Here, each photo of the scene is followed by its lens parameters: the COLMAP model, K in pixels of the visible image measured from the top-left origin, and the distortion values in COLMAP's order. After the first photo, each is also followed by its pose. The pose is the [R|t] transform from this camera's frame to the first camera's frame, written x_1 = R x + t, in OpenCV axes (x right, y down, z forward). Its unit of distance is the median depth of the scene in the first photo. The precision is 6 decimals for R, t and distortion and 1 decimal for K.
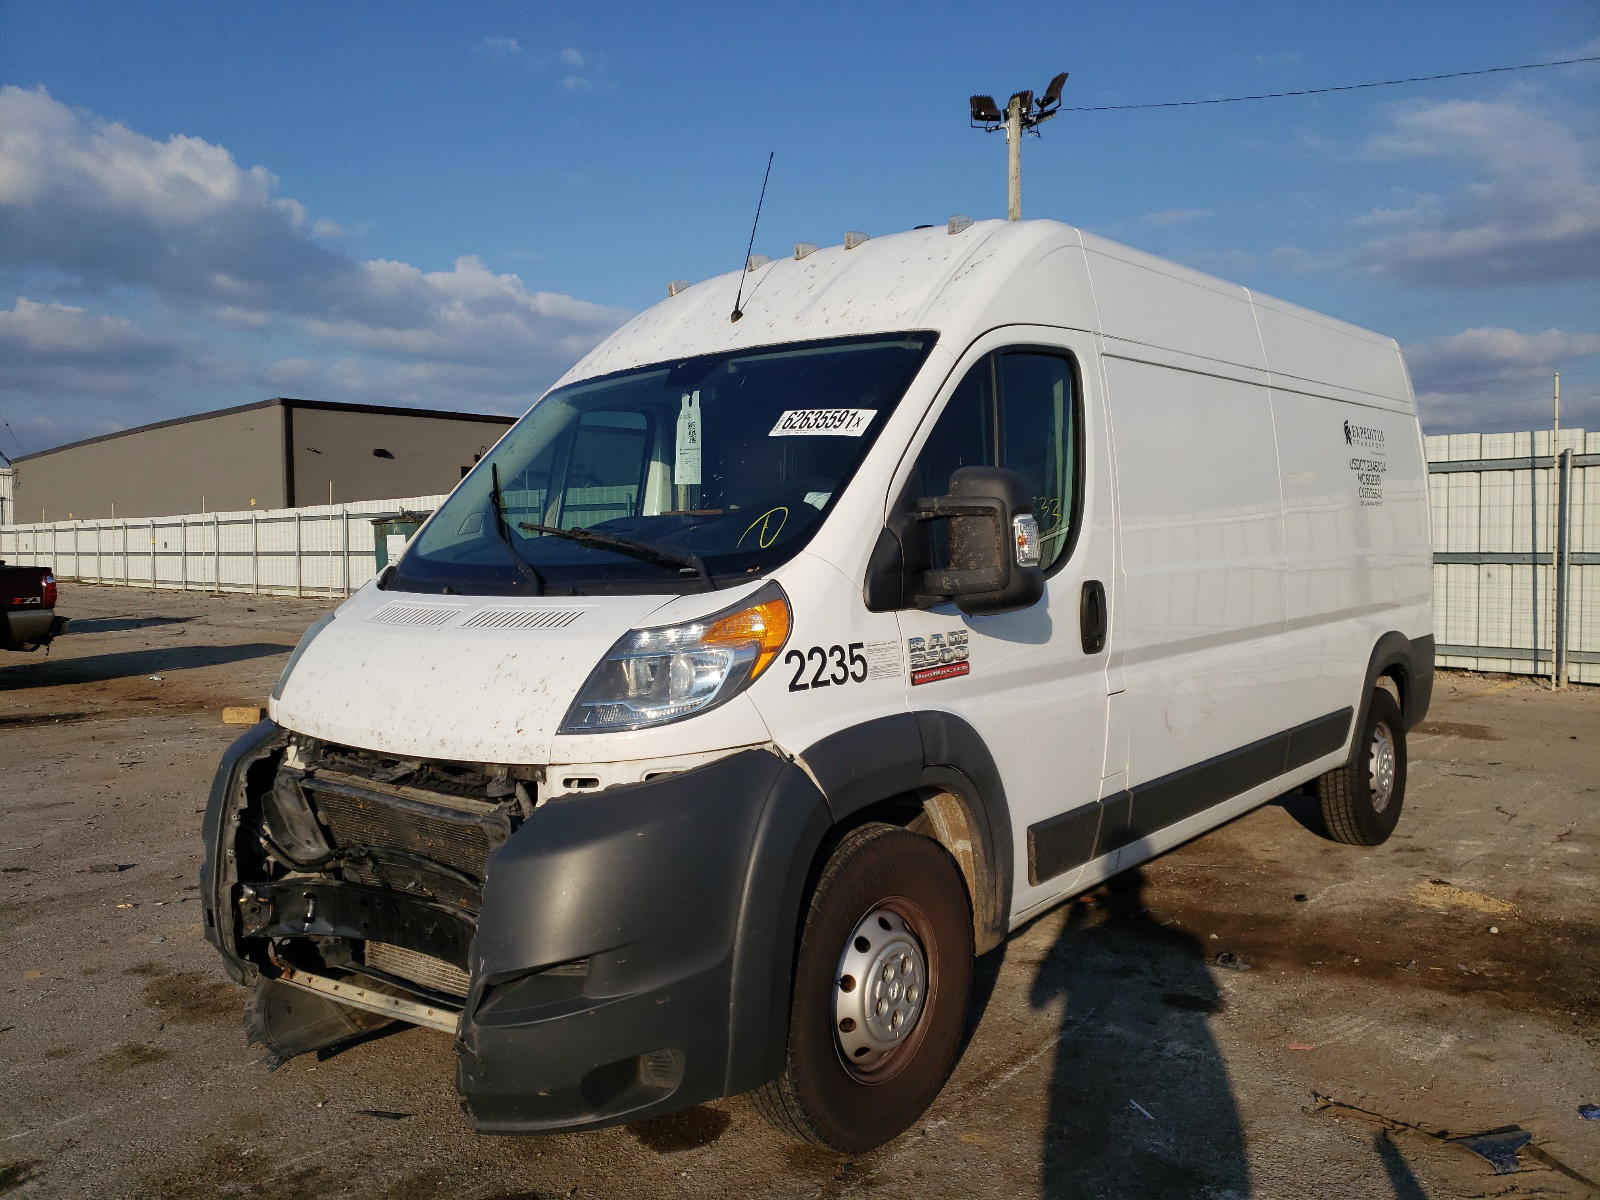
lens RADIAL K [[1236.6, 0, 790.7], [0, 1236.6, 603.0], [0, 0, 1]] dist [0.048936, 0.002062]
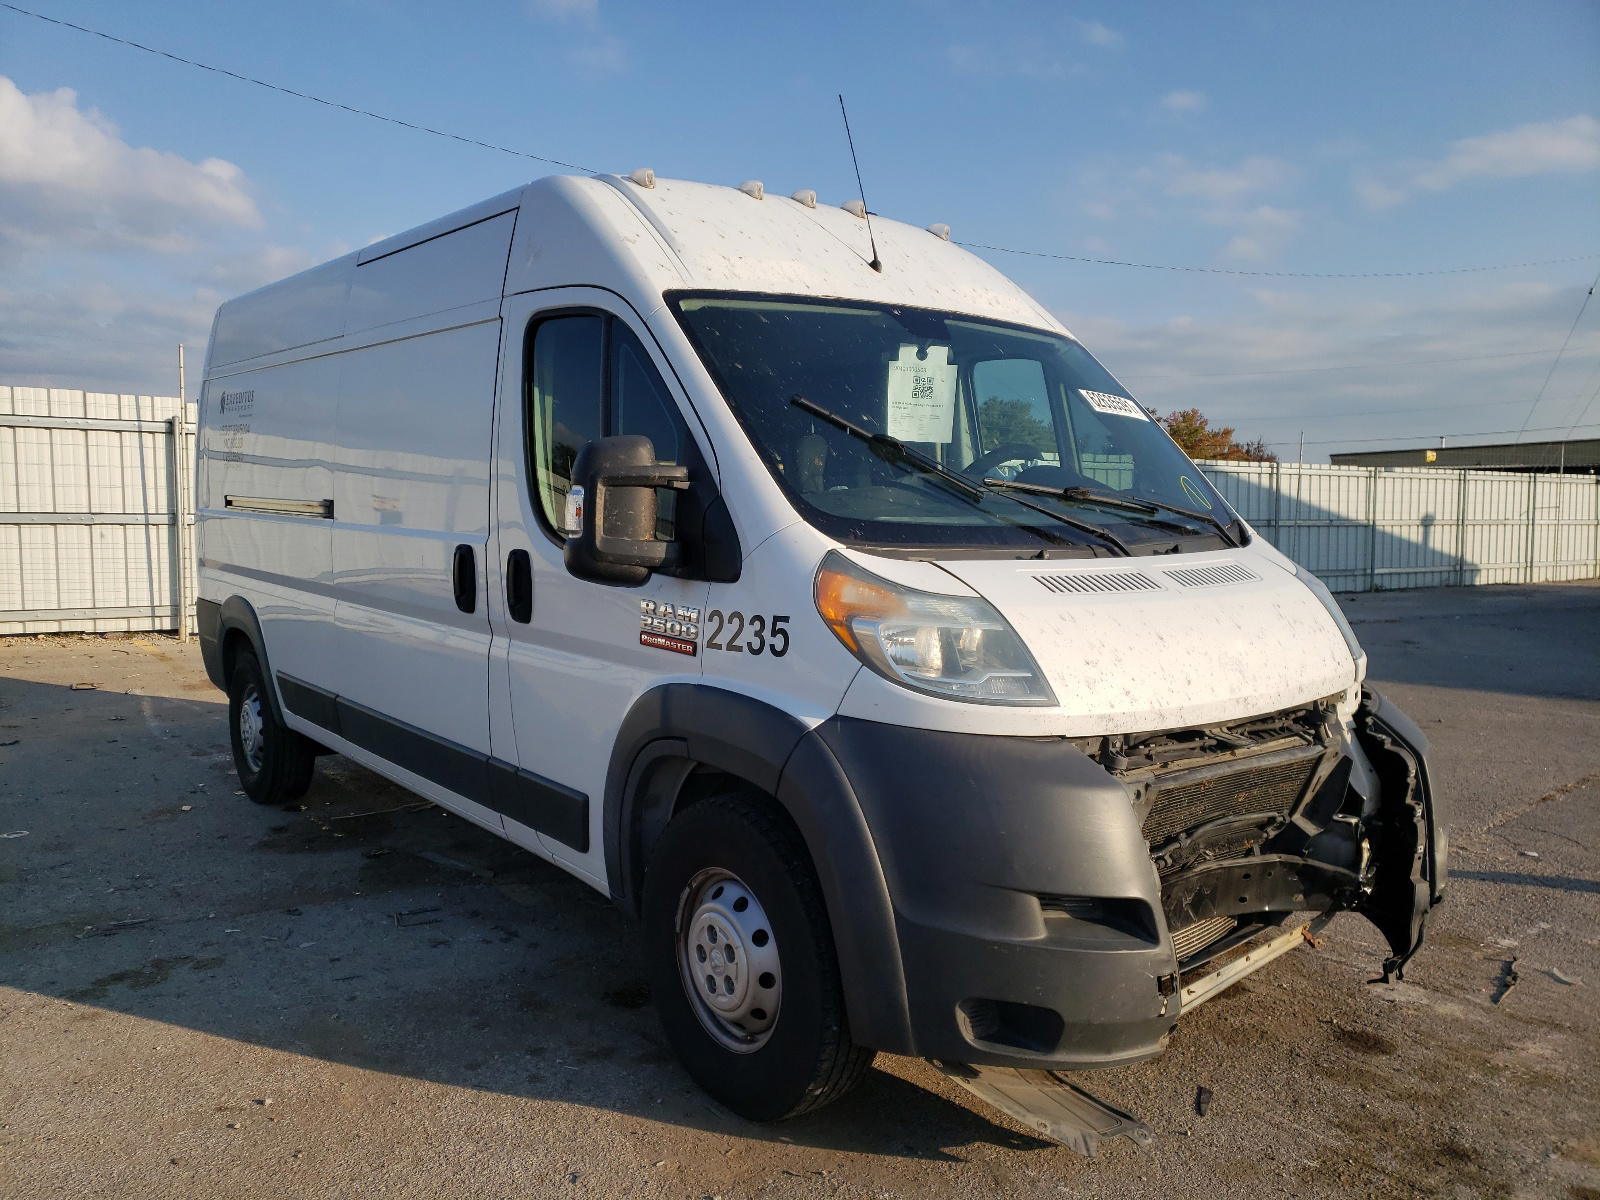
lens RADIAL K [[1236.6, 0, 790.7], [0, 1236.6, 603.0], [0, 0, 1]] dist [0.048936, 0.002062]
pose [[0.230938, -0.062037, 0.970989, -0.300373], [0.031875, 0.997912, 0.056176, -0.007624], [-0.972446, 0.017977, 0.232433, 0.249659]]
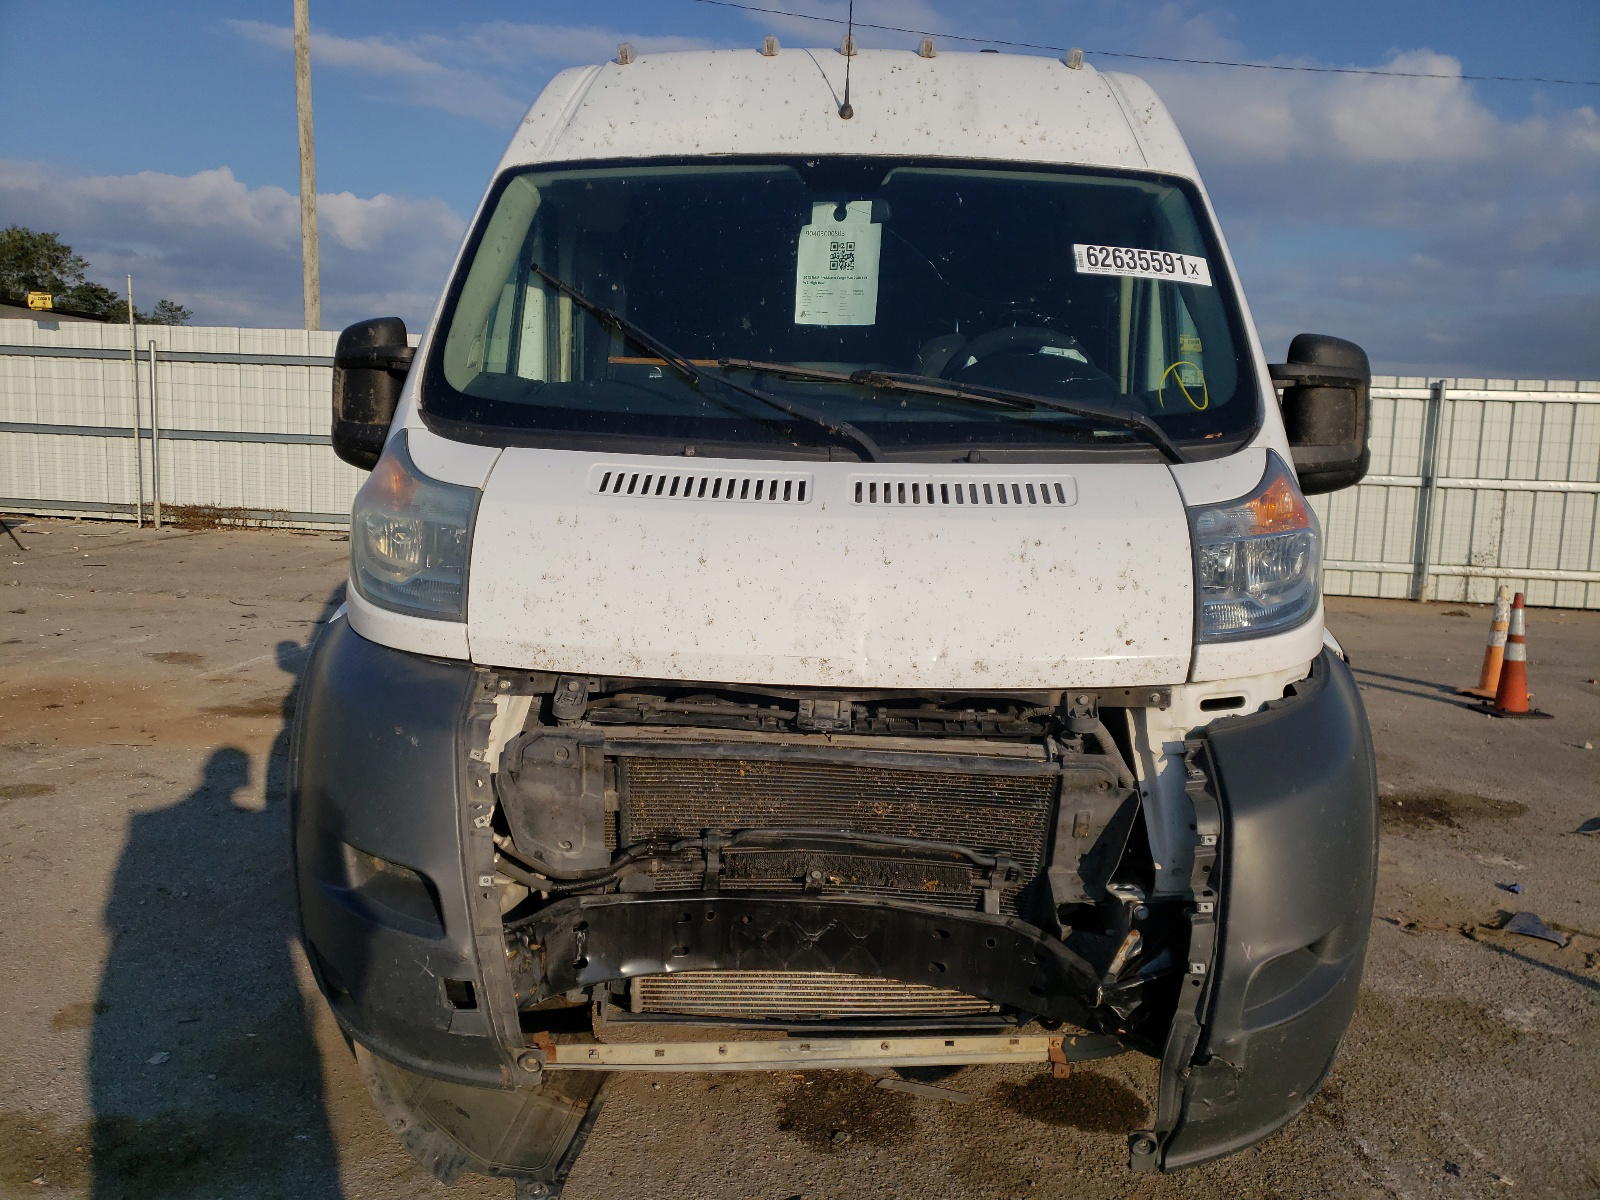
lens RADIAL K [[1200.1, 0, 800.0], [0, 1200.1, 600.0], [0, 0, 1]] dist [0.048843, 0.002242]
pose [[0.807268, -0.034270, 0.589190, -0.158120], [-0.016436, 0.996620, 0.080487, 0.005212], [-0.589957, -0.074659, 0.803976, 0.110444]]
